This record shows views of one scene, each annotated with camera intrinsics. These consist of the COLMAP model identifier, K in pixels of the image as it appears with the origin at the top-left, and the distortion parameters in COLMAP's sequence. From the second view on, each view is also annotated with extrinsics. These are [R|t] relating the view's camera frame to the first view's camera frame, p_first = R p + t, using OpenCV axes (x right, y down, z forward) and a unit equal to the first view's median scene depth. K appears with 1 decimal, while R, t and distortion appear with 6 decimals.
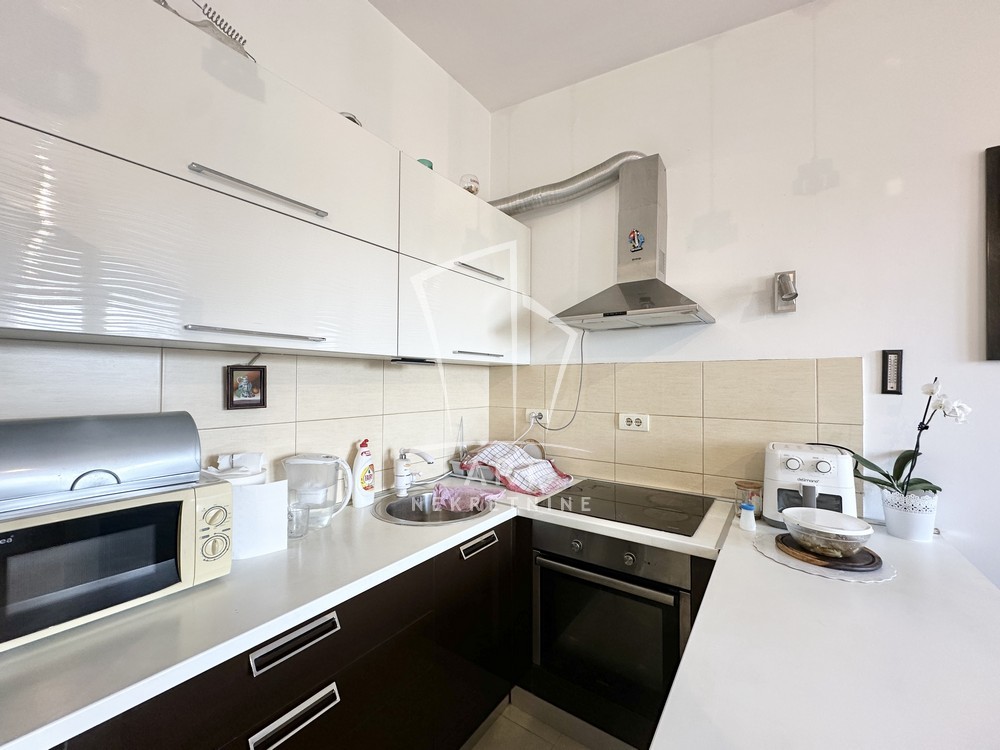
lens RADIAL K [[397.8, 0, 498.2], [0, 397.8, 376.0], [0, 0, 1]] dist [-0.002075, -0.000200]
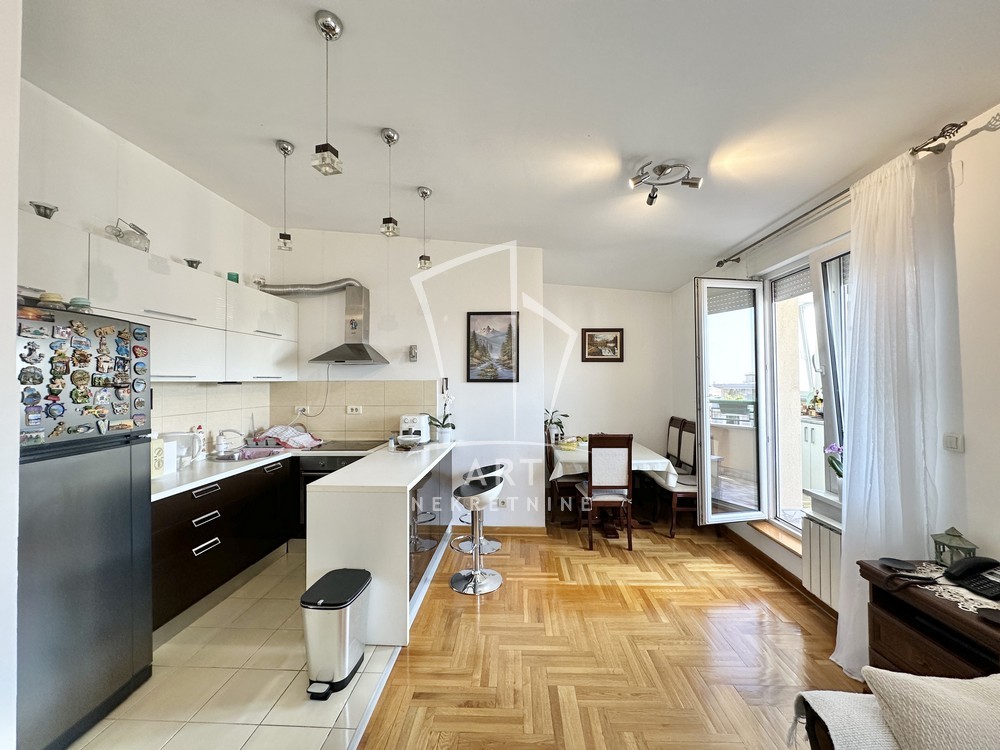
lens RADIAL K [[397.8, 0, 498.2], [0, 397.8, 376.0], [0, 0, 1]] dist [-0.002075, -0.000200]
pose [[0.849493, -0.002608, 0.527593, -0.114042], [0.002106, 0.999997, 0.001554, -0.063831], [-0.527595, -0.000209, 0.849496, -1.178101]]
